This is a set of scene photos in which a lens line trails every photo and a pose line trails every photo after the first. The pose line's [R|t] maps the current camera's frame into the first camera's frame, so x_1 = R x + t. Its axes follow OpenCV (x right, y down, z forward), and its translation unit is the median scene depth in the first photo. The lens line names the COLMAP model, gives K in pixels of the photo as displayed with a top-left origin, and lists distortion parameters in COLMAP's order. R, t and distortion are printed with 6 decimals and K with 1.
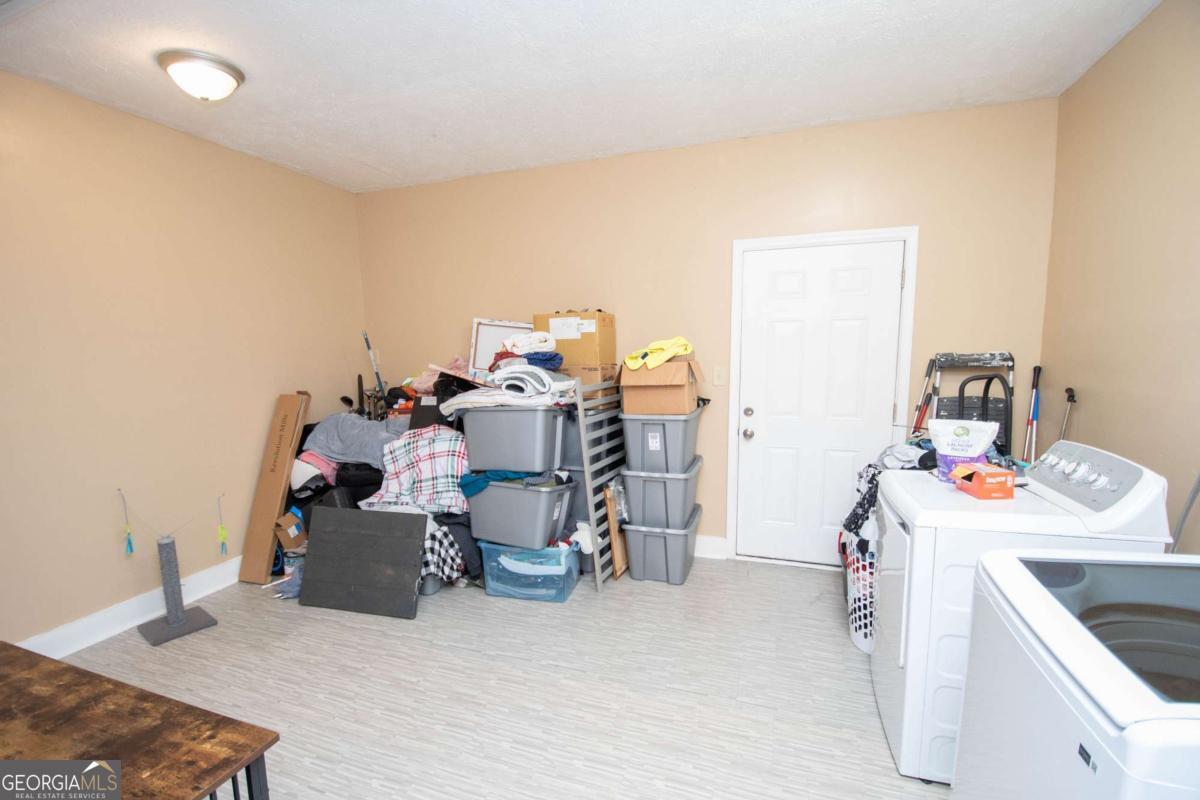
lens RADIAL K [[523.4, 0, 601.5], [0, 523.4, 419.1], [0, 0, 1]] dist [0.014565, -0.022924]
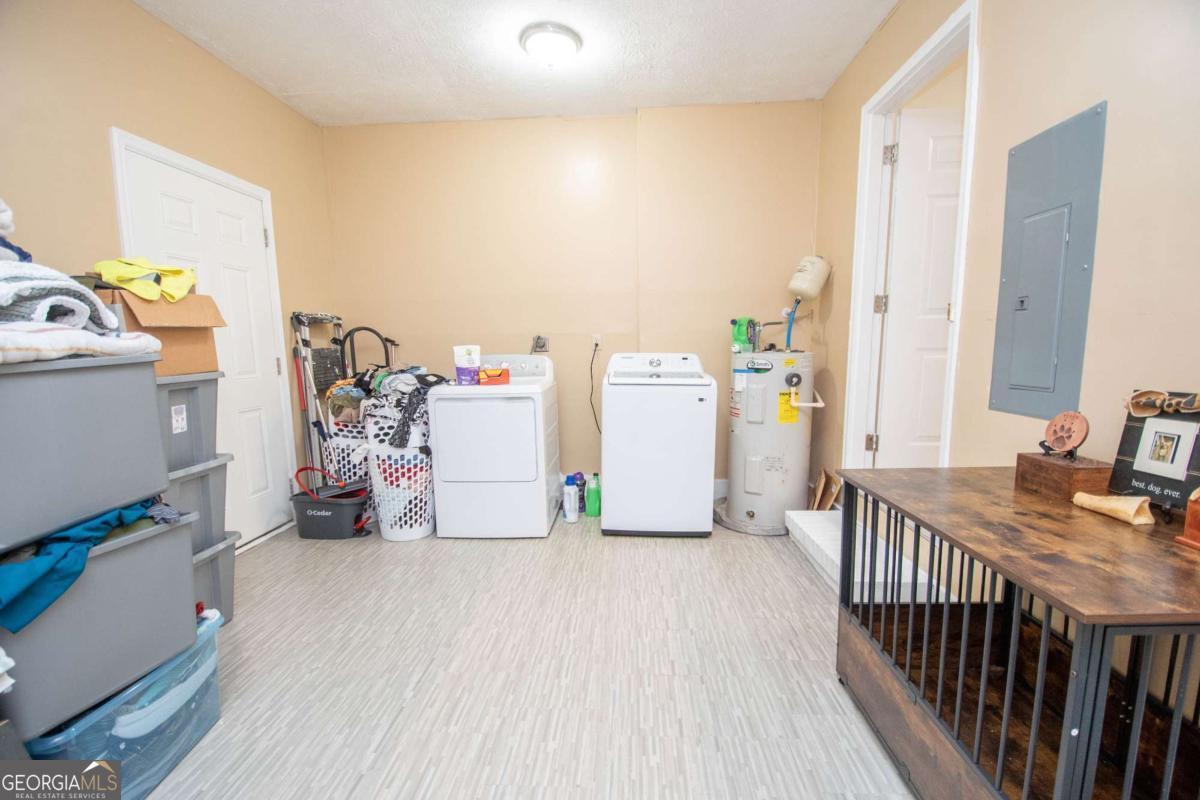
lens RADIAL K [[523.4, 0, 601.5], [0, 523.4, 419.1], [0, 0, 1]] dist [0.014565, -0.022924]
pose [[-0.274730, -0.117620, 0.954300, -0.638204], [0.143892, 0.976284, 0.161754, 0.014137], [-0.950694, 0.181754, -0.251290, 0.668745]]
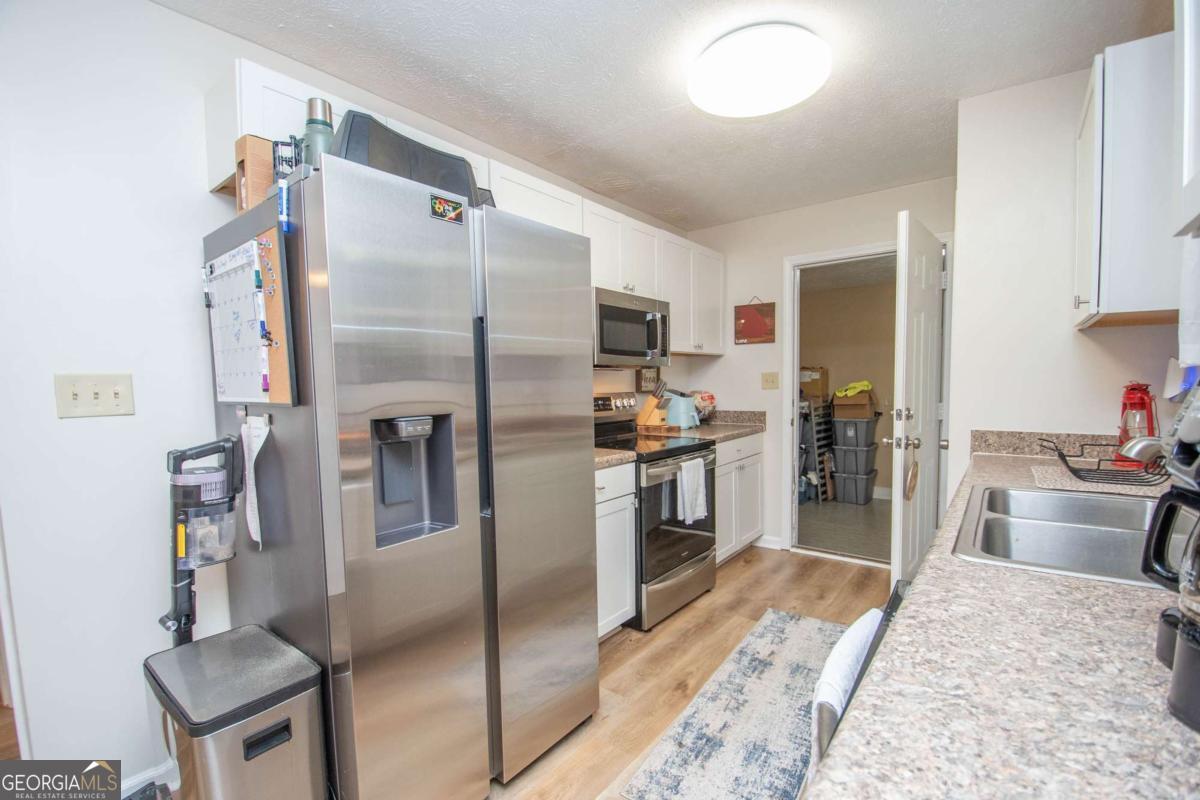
lens RADIAL K [[523.4, 0, 601.5], [0, 523.4, 419.1], [0, 0, 1]] dist [0.014565, -0.022924]
pose [[0.944306, 0.021338, -0.328375, -0.145360], [-0.040964, 0.997756, -0.052965, 0.140002], [0.326508, 0.063467, 0.943061, -1.246091]]
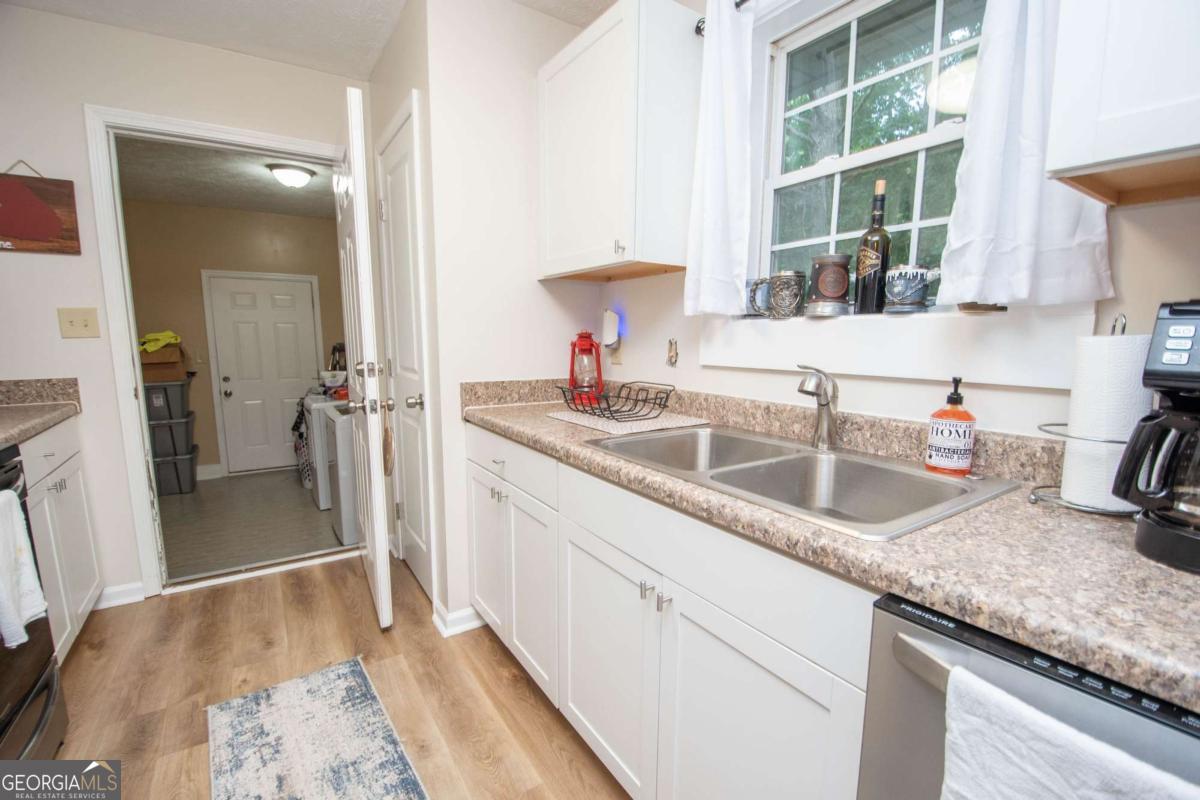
lens RADIAL K [[523.4, 0, 601.5], [0, 523.4, 419.1], [0, 0, 1]] dist [0.014565, -0.022924]
pose [[0.608928, -0.107346, 0.785929, -0.307727], [0.091103, 0.993709, 0.065140, 0.113787], [-0.787977, 0.031935, 0.614876, -0.926573]]
